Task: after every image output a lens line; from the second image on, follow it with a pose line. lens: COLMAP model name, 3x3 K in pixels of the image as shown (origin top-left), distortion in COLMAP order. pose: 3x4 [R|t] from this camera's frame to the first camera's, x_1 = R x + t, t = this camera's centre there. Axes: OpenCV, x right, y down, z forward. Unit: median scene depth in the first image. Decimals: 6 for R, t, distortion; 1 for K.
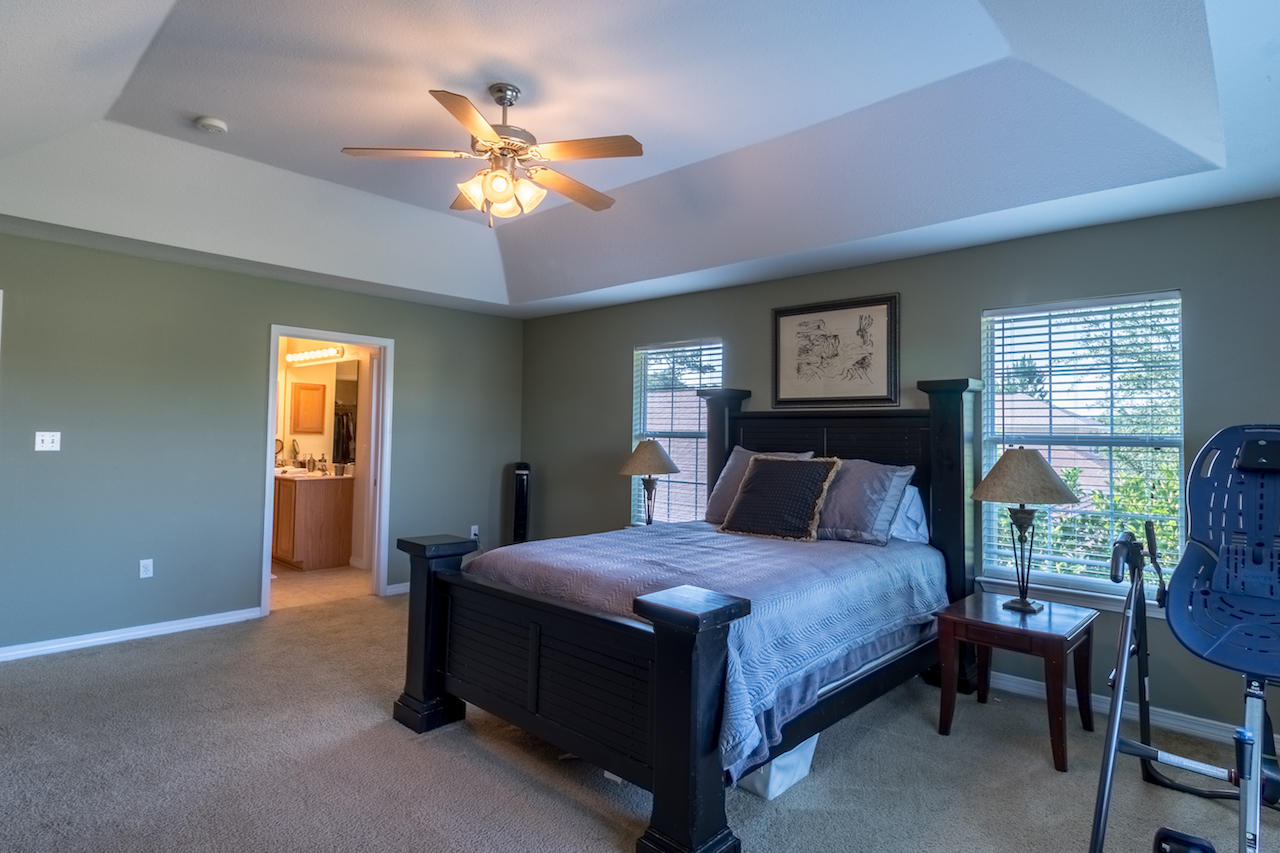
lens RADIAL K [[676.1, 0, 640.0], [0, 676.1, 389.9], [0, 0, 1]] dist [-0.001769, -0.000569]
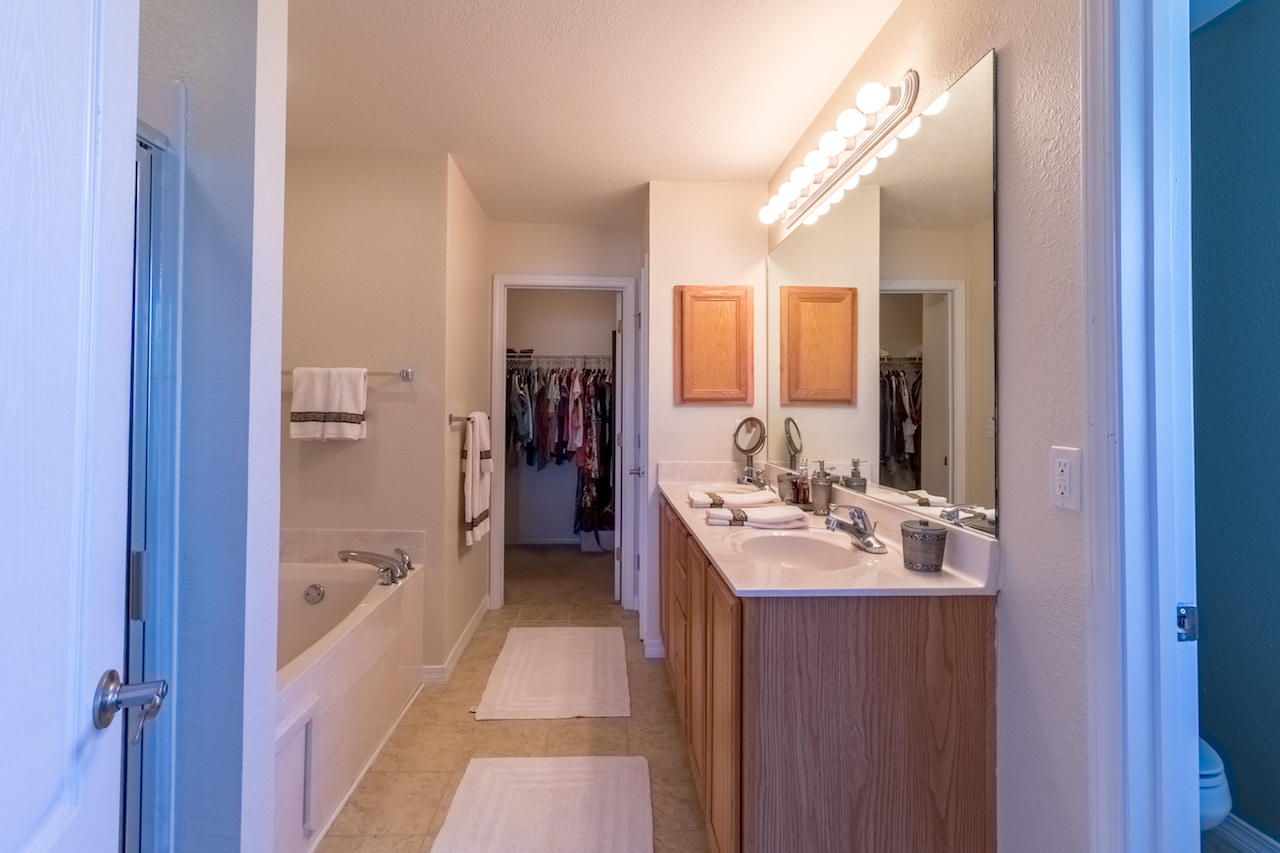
lens RADIAL K [[630.0, 0, 620.5], [0, 630.0, 397.9], [0, 0, 1]] dist [0.001344, 0.000170]
pose [[0.691523, -0.030618, -0.721705, -0.651339], [0.056437, 0.998337, 0.011722, 0.108100], [0.720146, -0.048837, 0.692102, 1.415367]]
